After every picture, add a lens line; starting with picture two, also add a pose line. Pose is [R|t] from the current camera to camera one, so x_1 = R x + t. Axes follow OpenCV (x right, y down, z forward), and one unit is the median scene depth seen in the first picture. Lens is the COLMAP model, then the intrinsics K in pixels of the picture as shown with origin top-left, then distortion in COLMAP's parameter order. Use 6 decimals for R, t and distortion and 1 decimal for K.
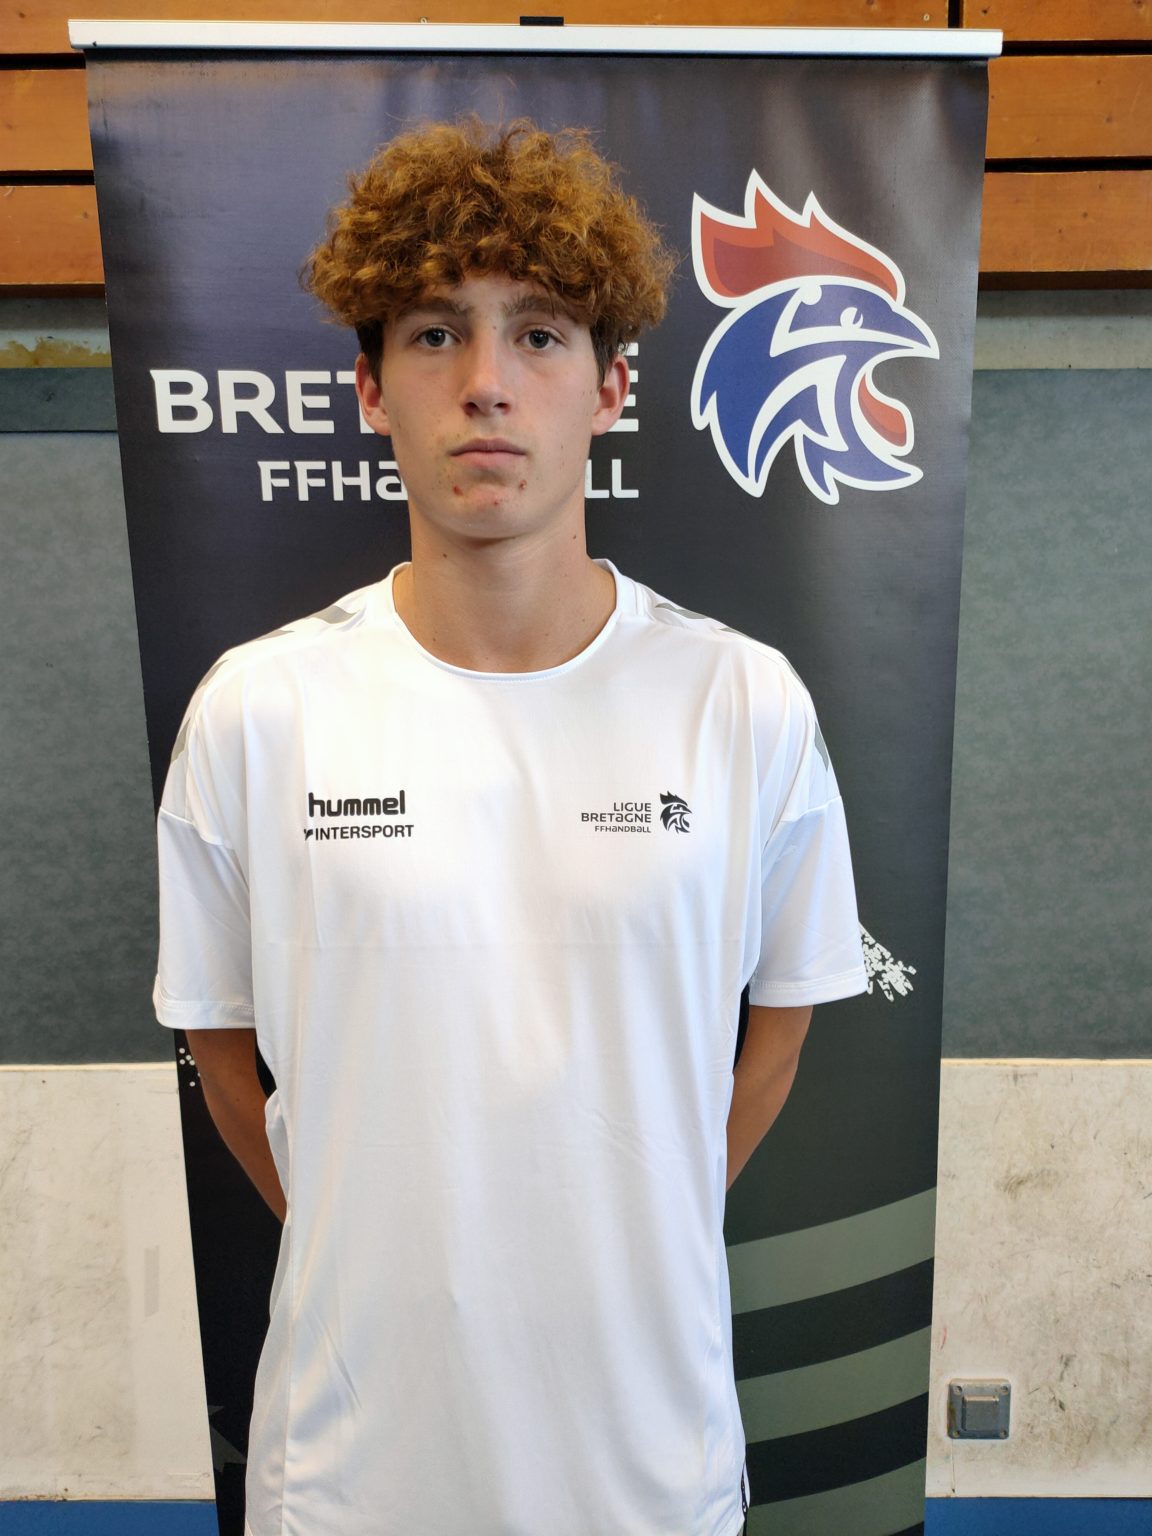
lens RADIAL K [[1190.0, 0, 576.0], [0, 1190.0, 765.8], [0, 0, 1]] dist [0.050615, -0.064568]
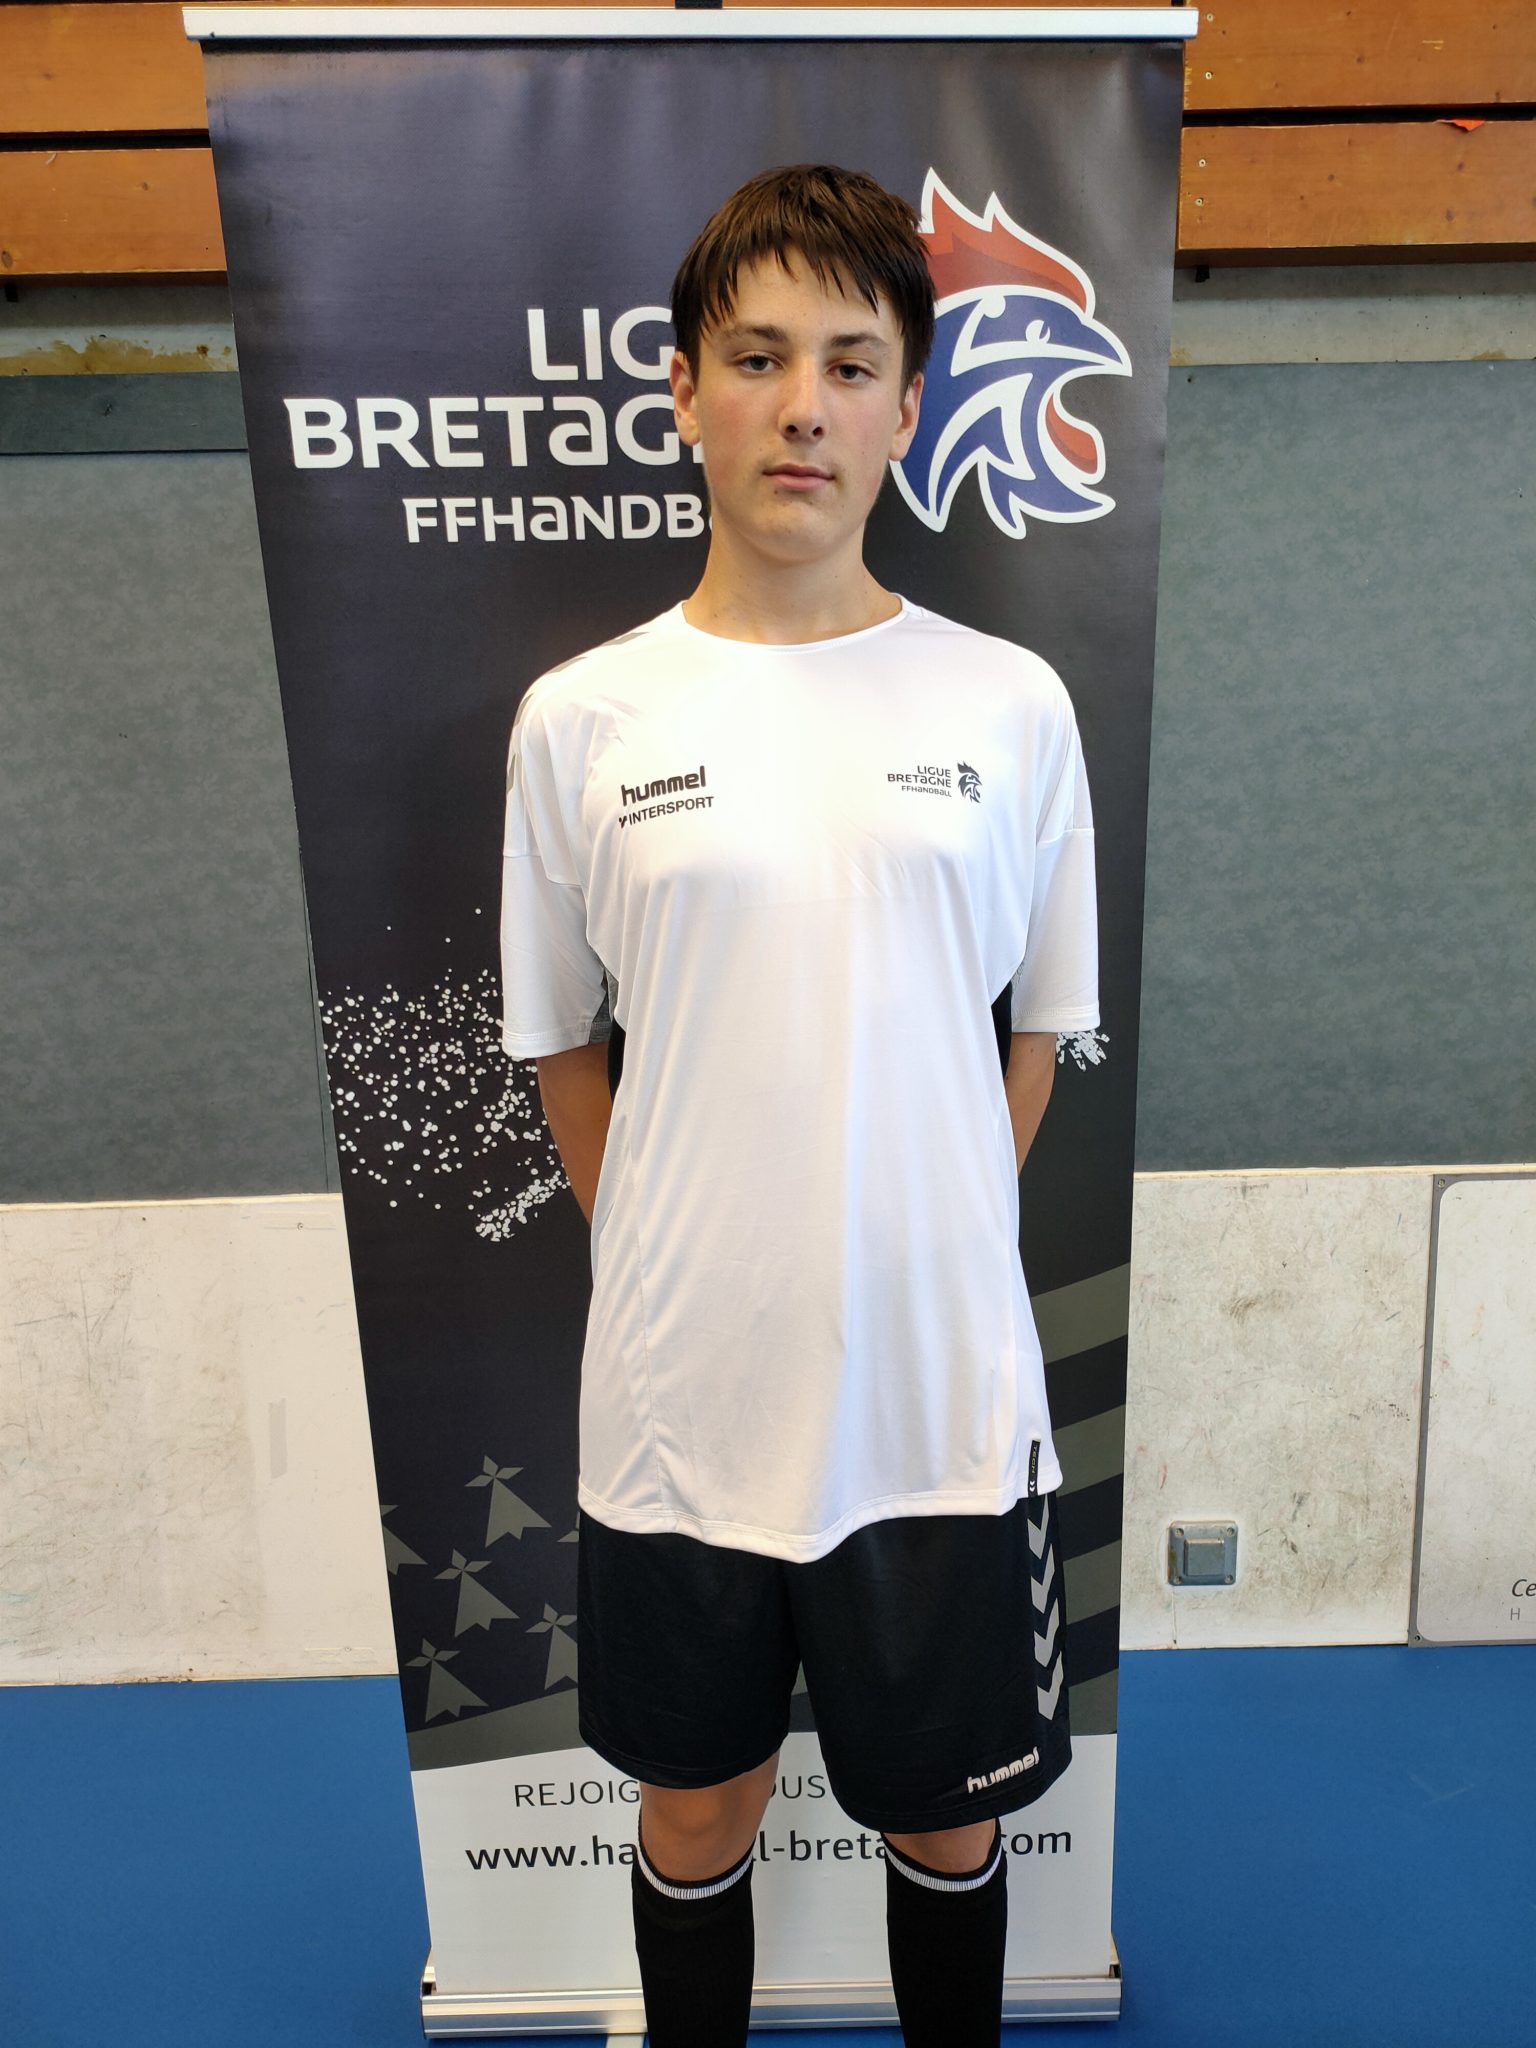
lens RADIAL K [[1553.2, 0, 775.2], [0, 1553.2, 1031.6], [0, 0, 1]] dist [0.072907, -0.097559]
pose [[0.999521, -0.020204, 0.023438, -0.011226], [0.017794, 0.994944, 0.098847, 0.036082], [-0.025317, -0.098383, 0.994827, -0.222154]]
